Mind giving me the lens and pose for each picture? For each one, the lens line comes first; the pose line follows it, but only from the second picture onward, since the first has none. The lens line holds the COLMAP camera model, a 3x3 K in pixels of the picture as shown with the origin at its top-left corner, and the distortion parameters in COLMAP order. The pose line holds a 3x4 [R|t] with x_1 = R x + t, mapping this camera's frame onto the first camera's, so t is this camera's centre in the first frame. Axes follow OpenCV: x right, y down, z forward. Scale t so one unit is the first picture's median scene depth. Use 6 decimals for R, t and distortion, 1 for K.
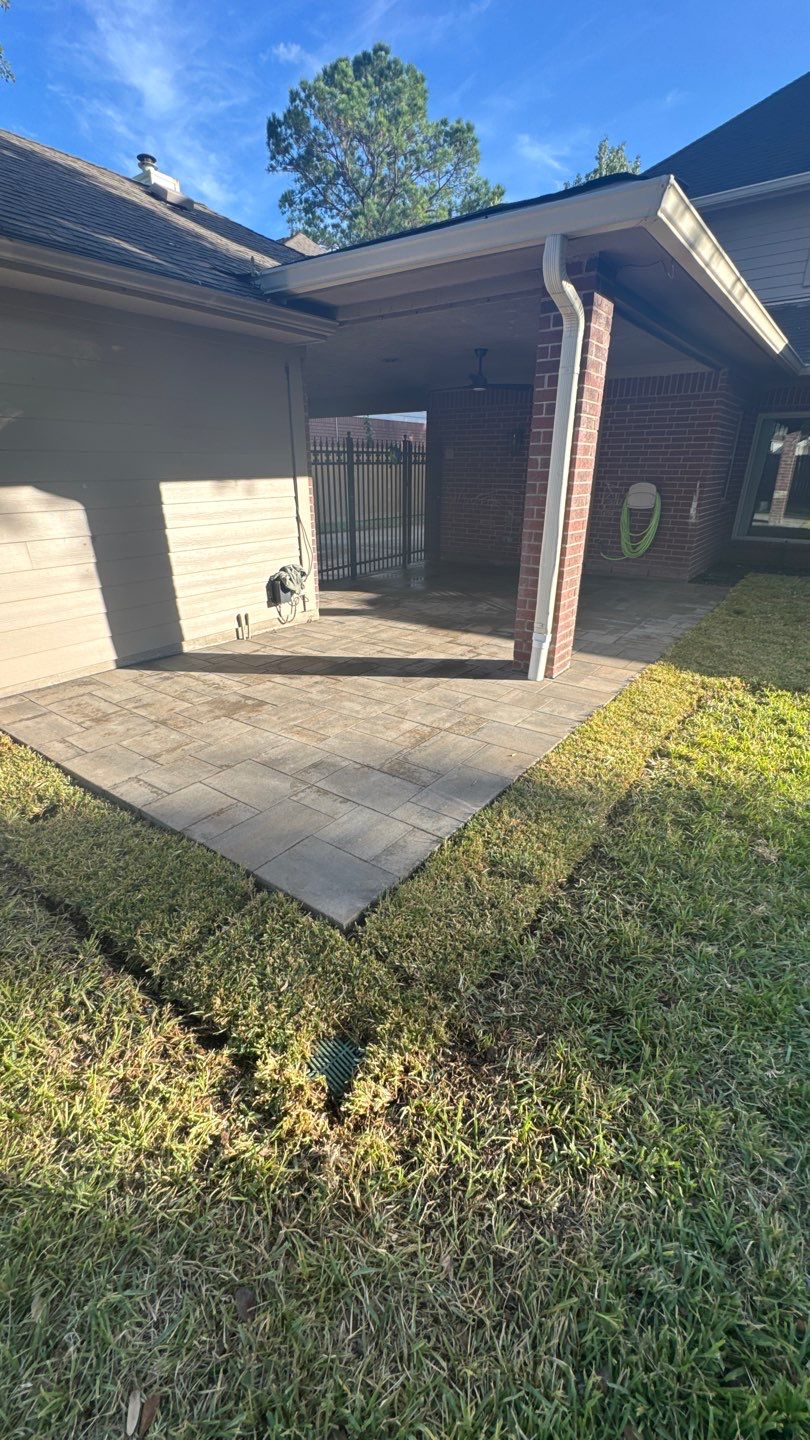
lens RADIAL K [[572.8, 0, 408.0], [0, 572.8, 716.2], [0, 0, 1]] dist [-0.000746, 0.000337]
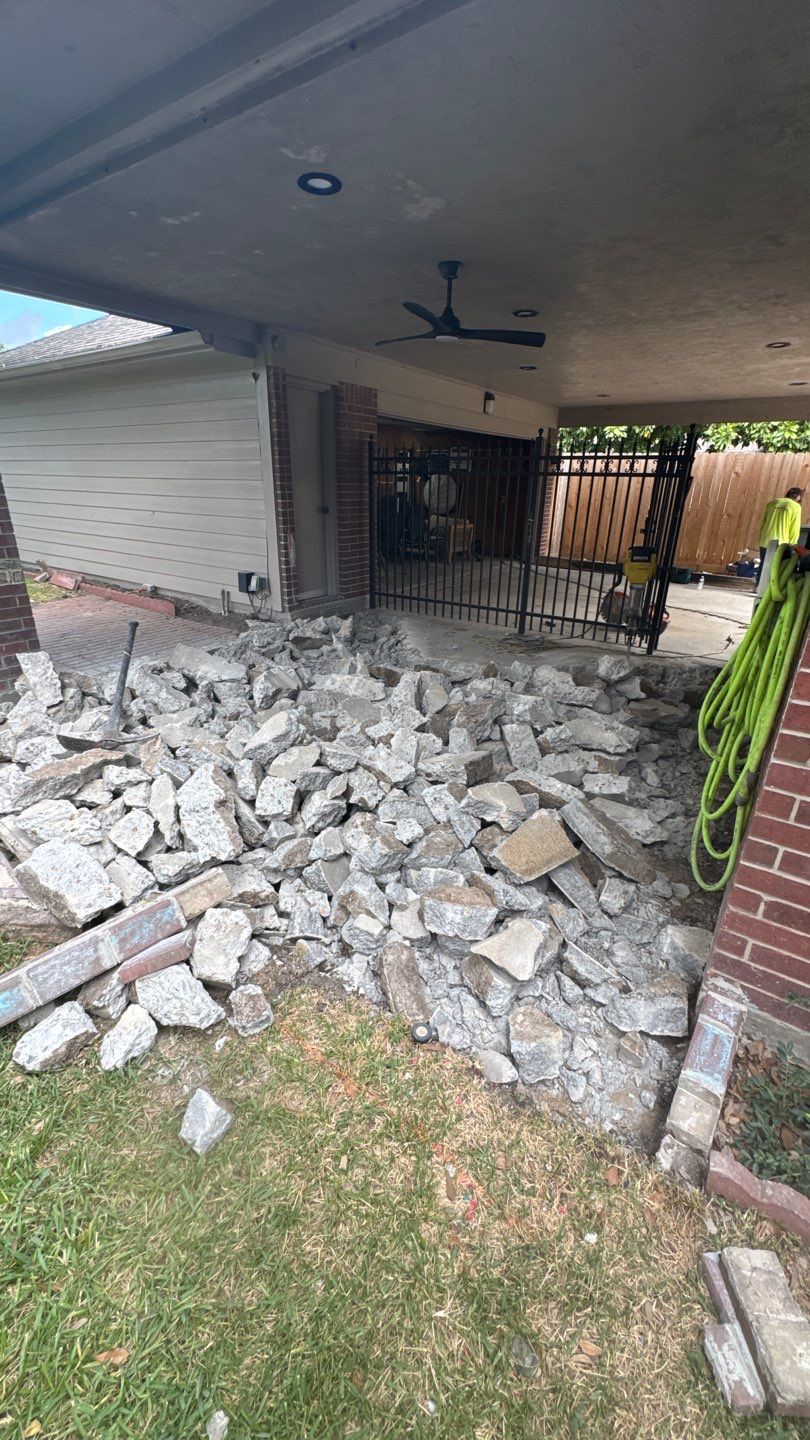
lens RADIAL K [[572.8, 0, 402.9], [0, 572.8, 717.2], [0, 0, 1]] dist [-0.000746, 0.000337]
pose [[0.028838, 0.383683, -0.923014, 0.875633], [-0.417389, 0.843666, 0.337659, -0.473657], [0.908270, 0.375519, 0.184475, 1.104179]]
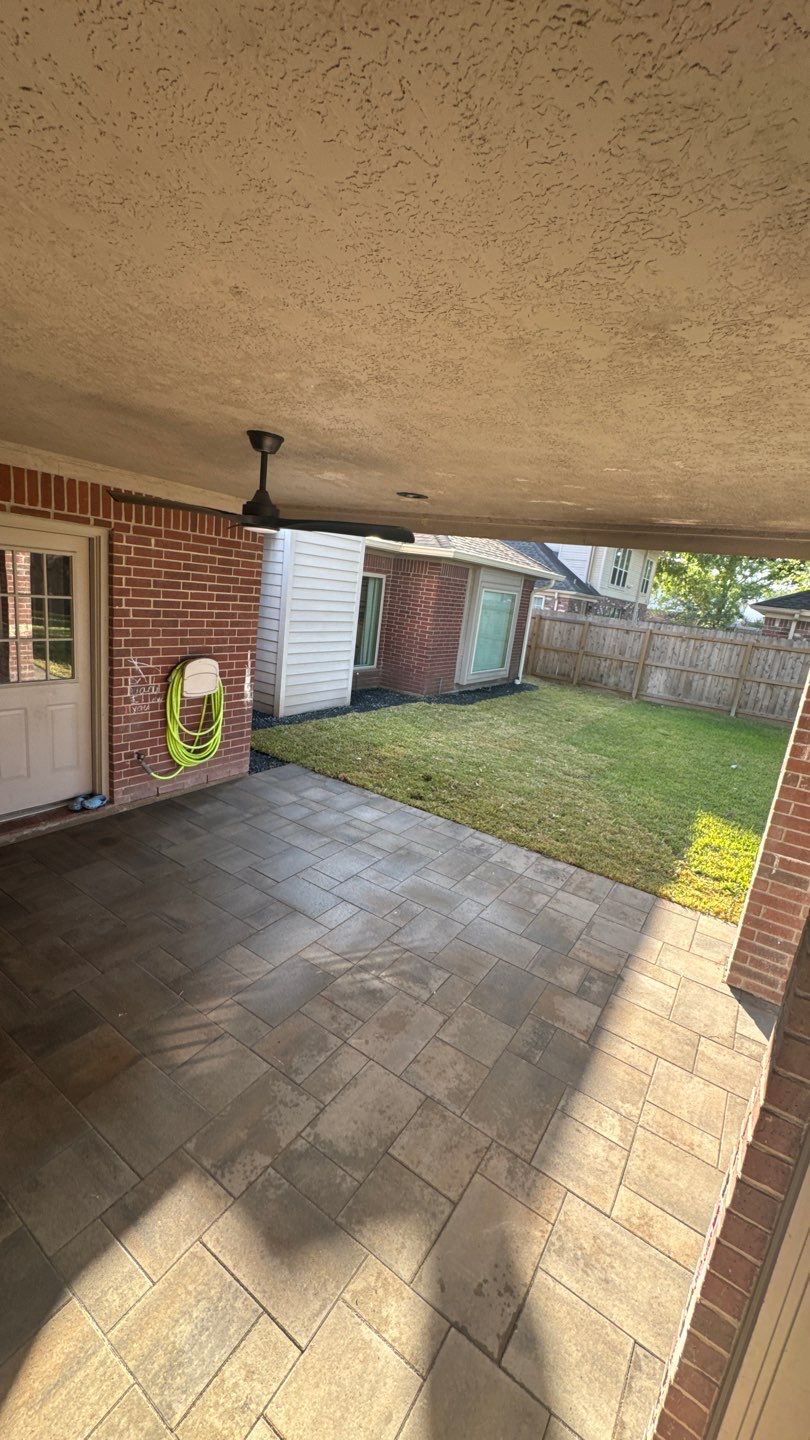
lens RADIAL K [[572.8, 0, 408.7], [0, 572.8, 720.8], [0, 0, 1]] dist [-0.000746, 0.000337]
pose [[-0.052597, -0.241371, 0.969007, -0.318210], [0.288752, 0.925223, 0.246138, -0.573681], [-0.955958, 0.292749, 0.021033, 1.035545]]
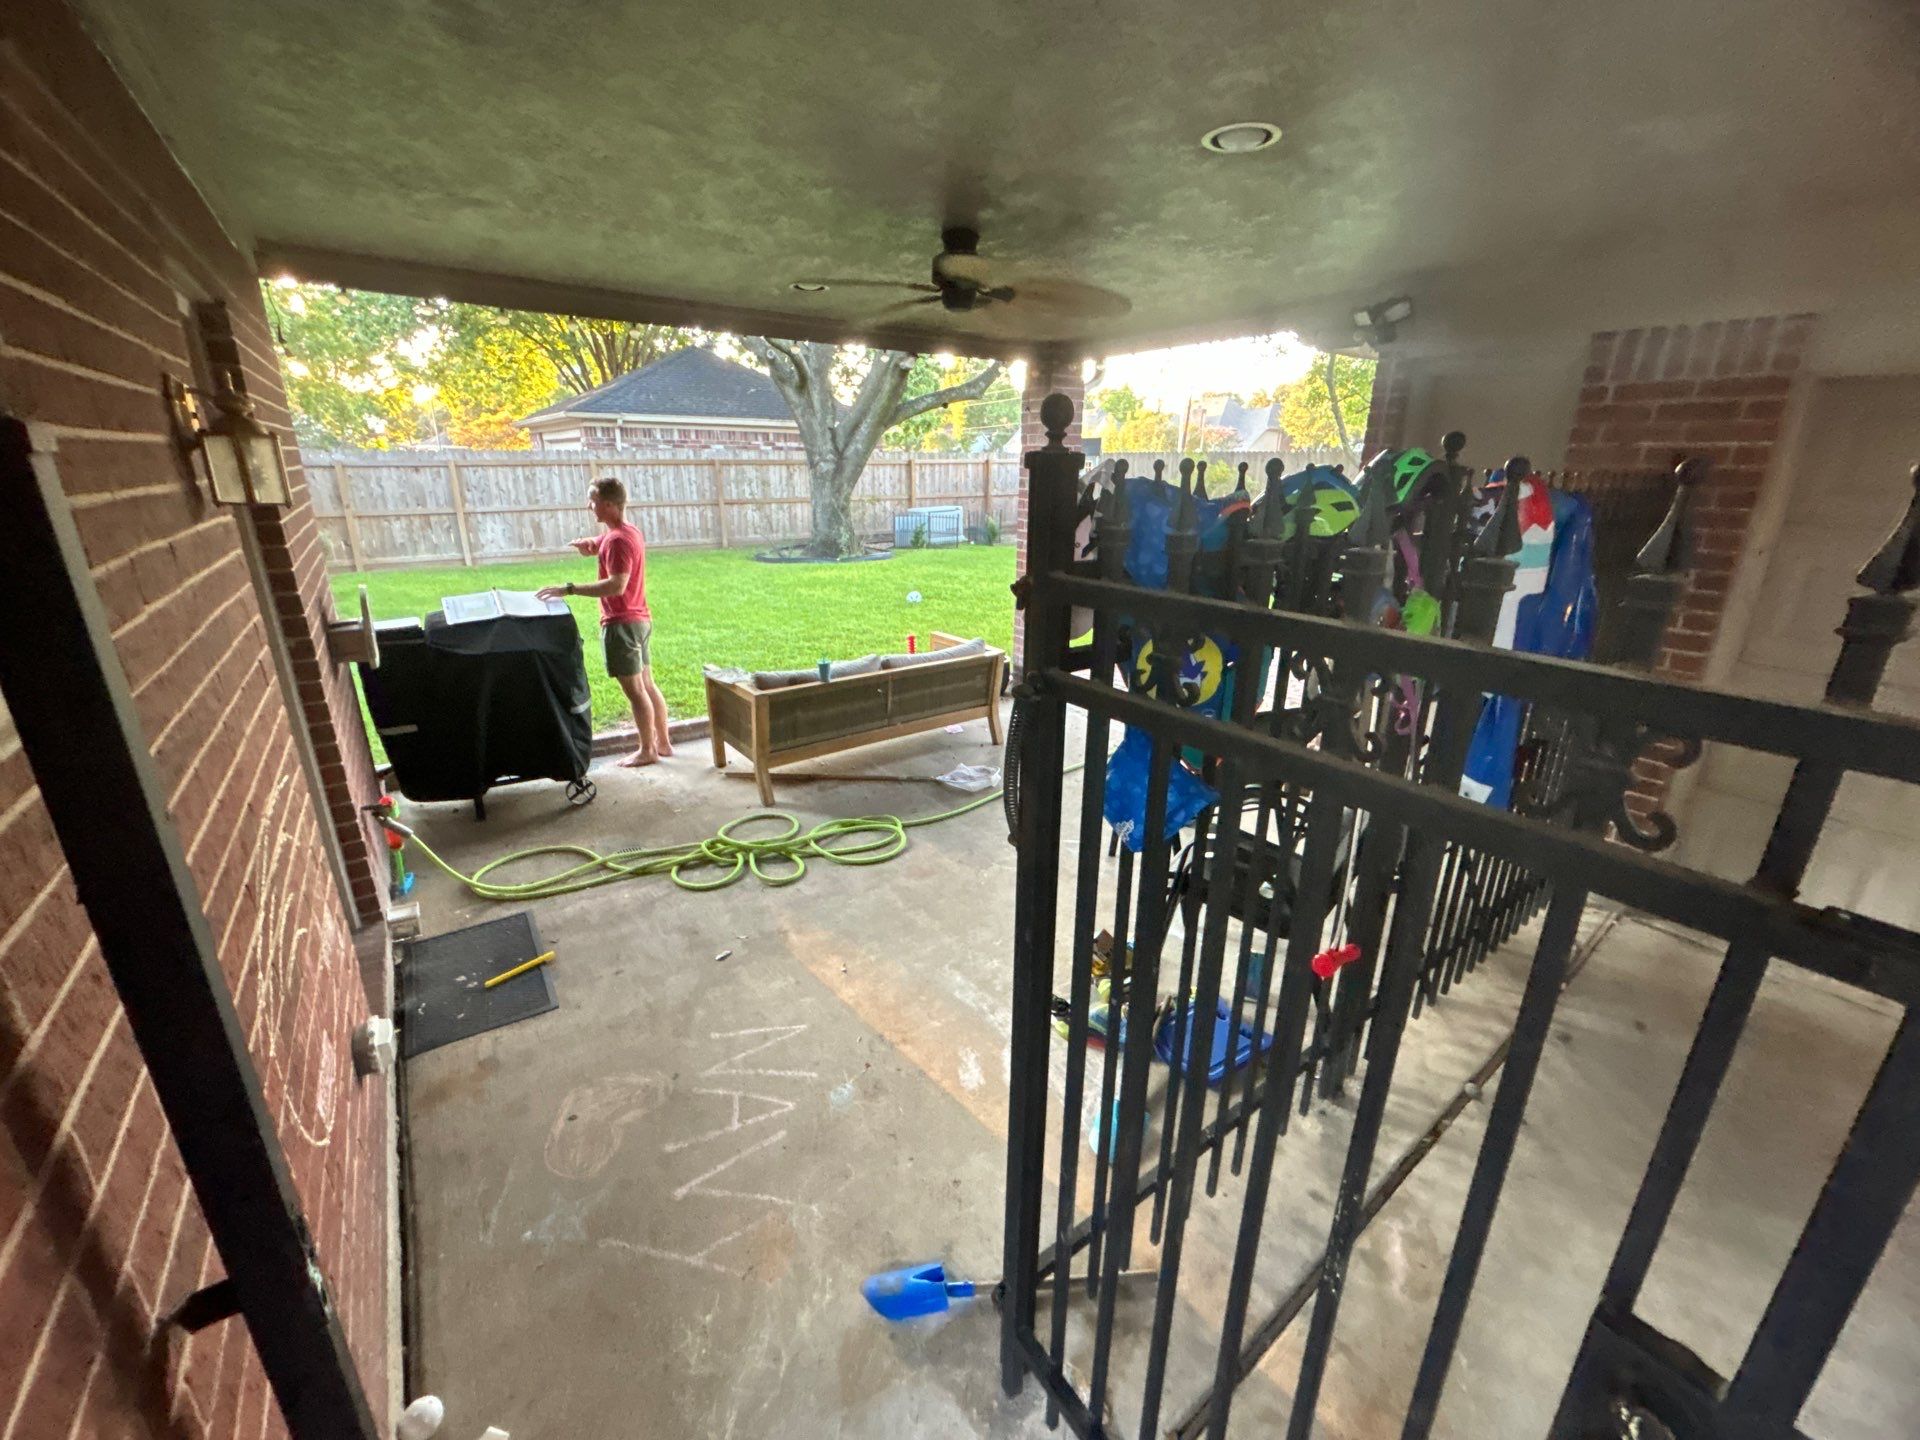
lens RADIAL K [[775.7, 0, 959.8], [0, 775.7, 721.8], [0, 0, 1]] dist [-0.000717, 0.002436]
pose [[-0.950447, -0.114855, 0.288894, -0.039377], [0.109218, 0.746667, 0.656170, -0.789940], [-0.291072, 0.655207, -0.697123, 1.645134]]
